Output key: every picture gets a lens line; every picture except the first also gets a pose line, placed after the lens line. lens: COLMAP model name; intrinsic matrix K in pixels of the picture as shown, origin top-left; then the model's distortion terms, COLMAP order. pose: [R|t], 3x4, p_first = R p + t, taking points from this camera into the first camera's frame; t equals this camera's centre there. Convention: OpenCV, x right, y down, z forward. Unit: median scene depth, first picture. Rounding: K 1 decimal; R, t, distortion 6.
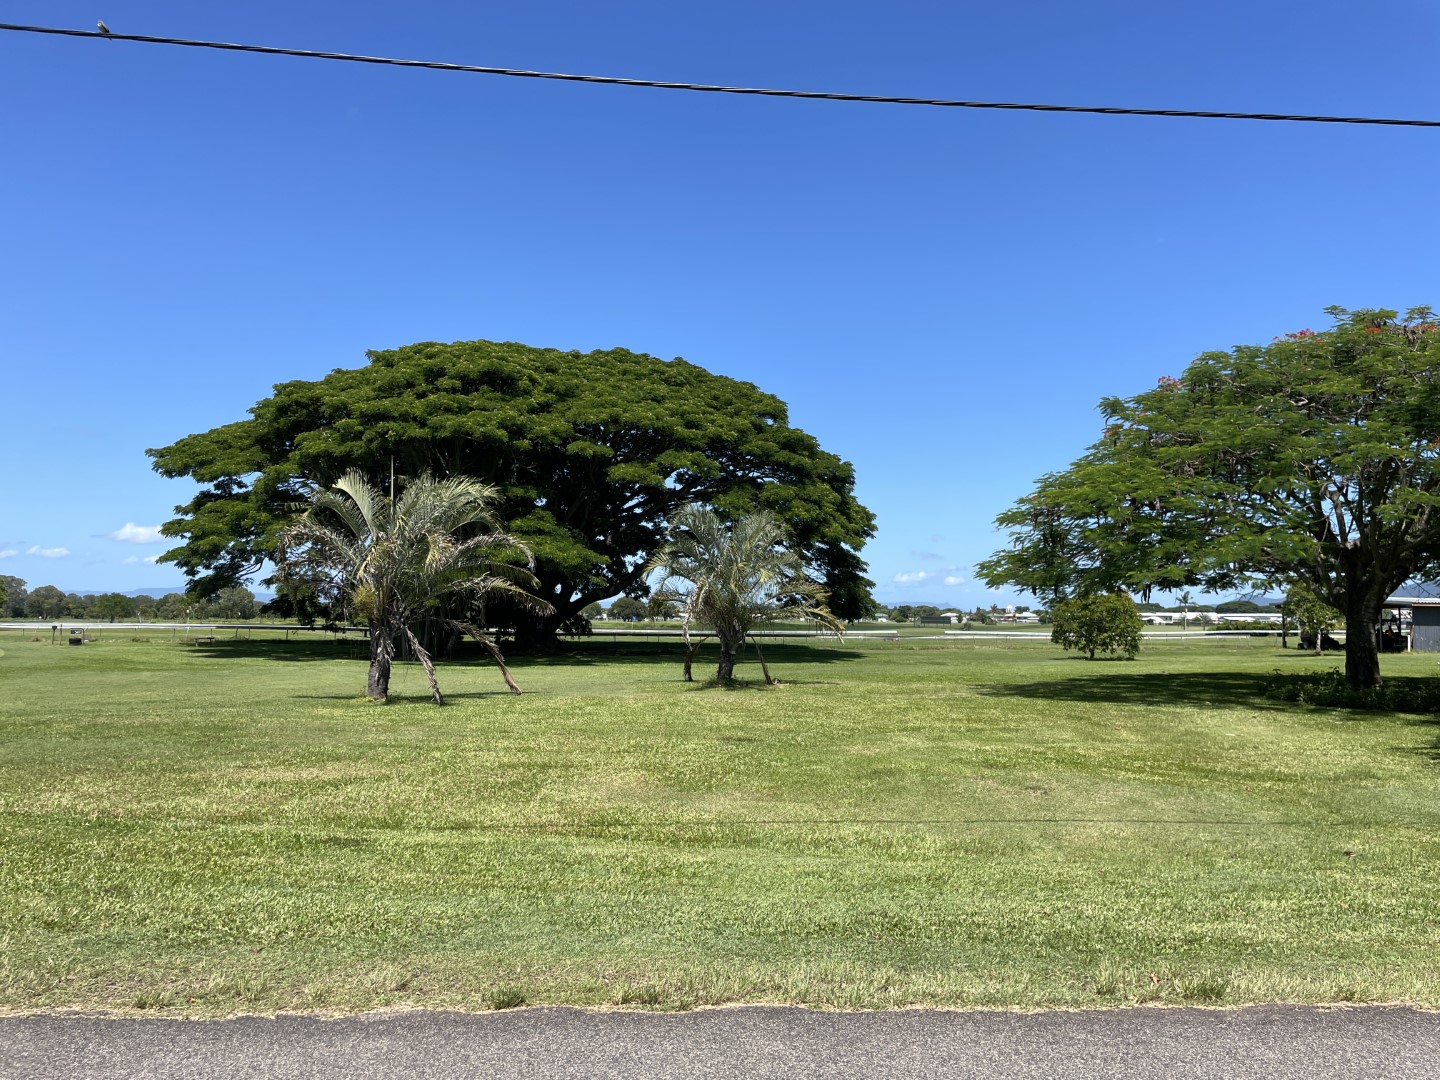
lens RADIAL K [[1107.8, 0, 744.0], [0, 1107.8, 532.0], [0, 0, 1]] dist [0.094706, -0.125538]
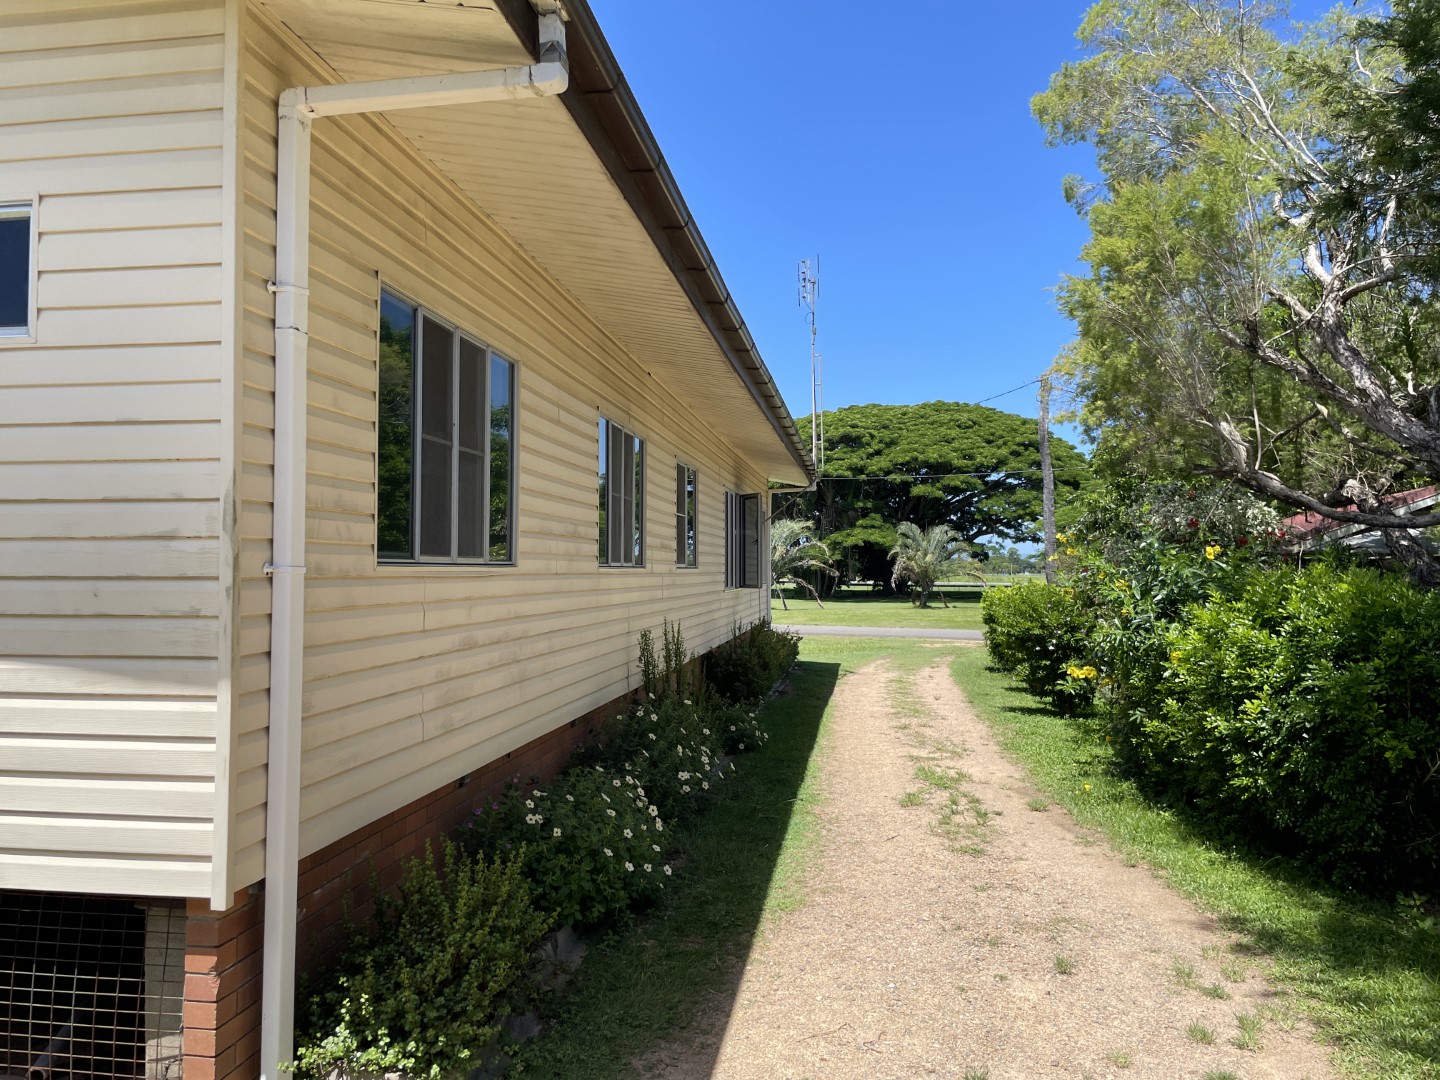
lens RADIAL K [[1107.8, 0, 719.6], [0, 1107.8, 537.6], [0, 0, 1]] dist [0.094706, -0.125538]
pose [[0.899680, -0.019466, -0.436116, 0.635319], [0.041311, 0.998319, 0.040664, -0.113389], [0.434592, -0.054601, 0.898971, -1.194903]]
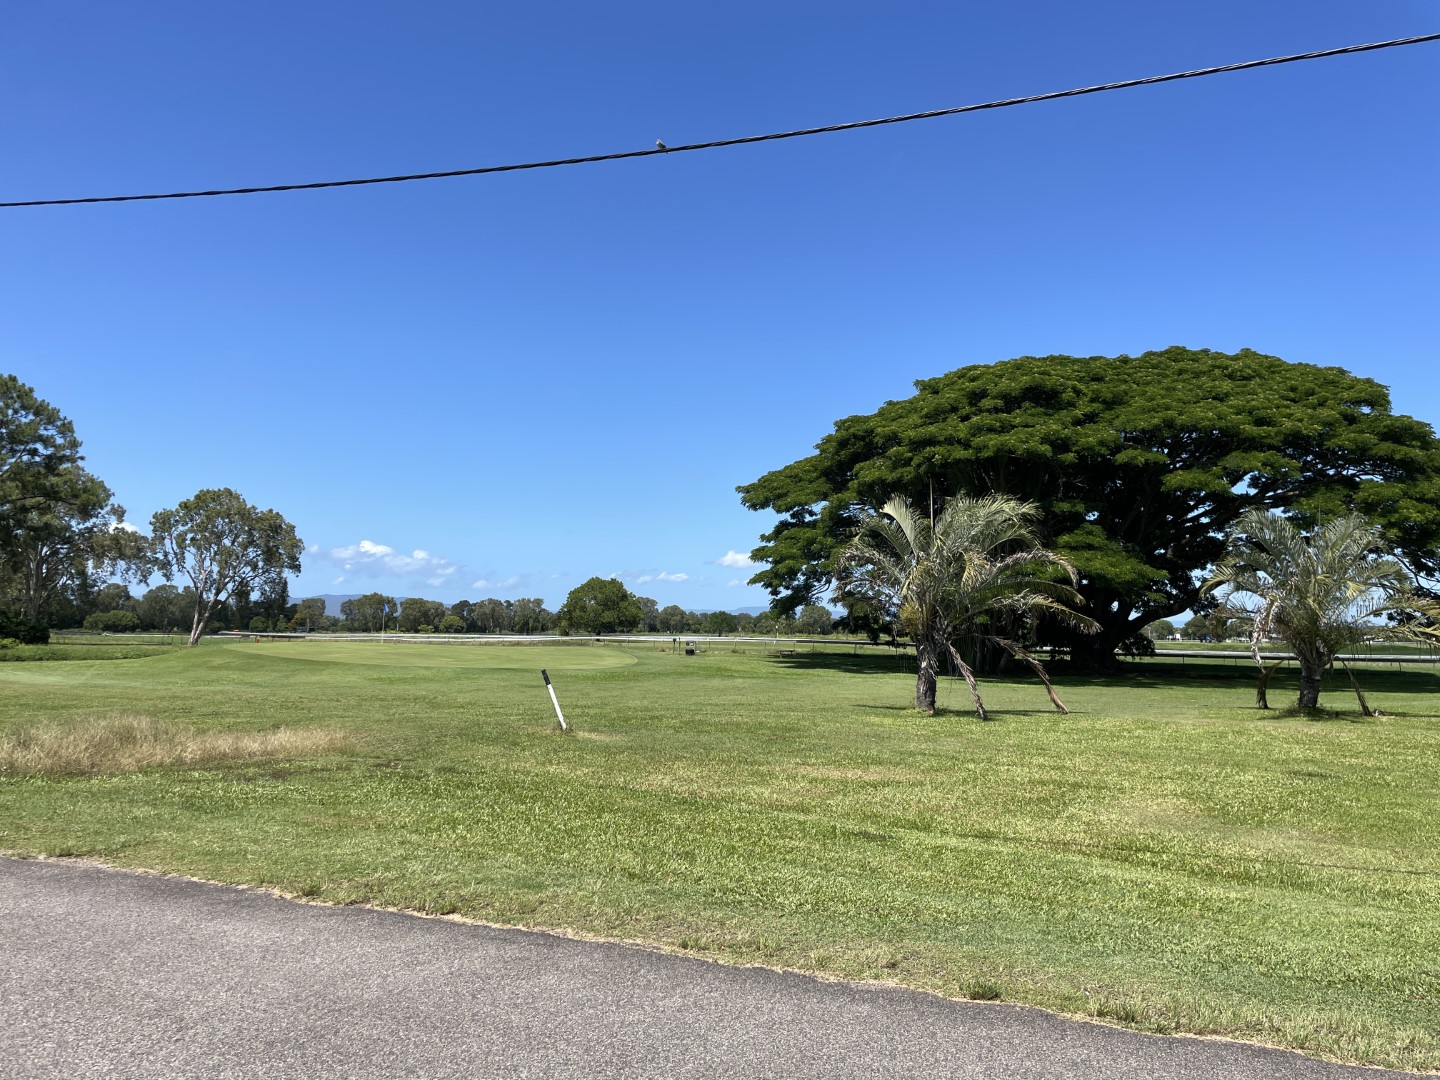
lens RADIAL K [[1107.8, 0, 722.1], [0, 1107.8, 529.3], [0, 0, 1]] dist [0.094706, -0.125538]
pose [[0.873300, -0.040501, -0.485497, 0.016684], [0.031495, 0.999147, -0.026697, 0.000654], [0.486164, 0.008024, 0.873831, -0.006426]]
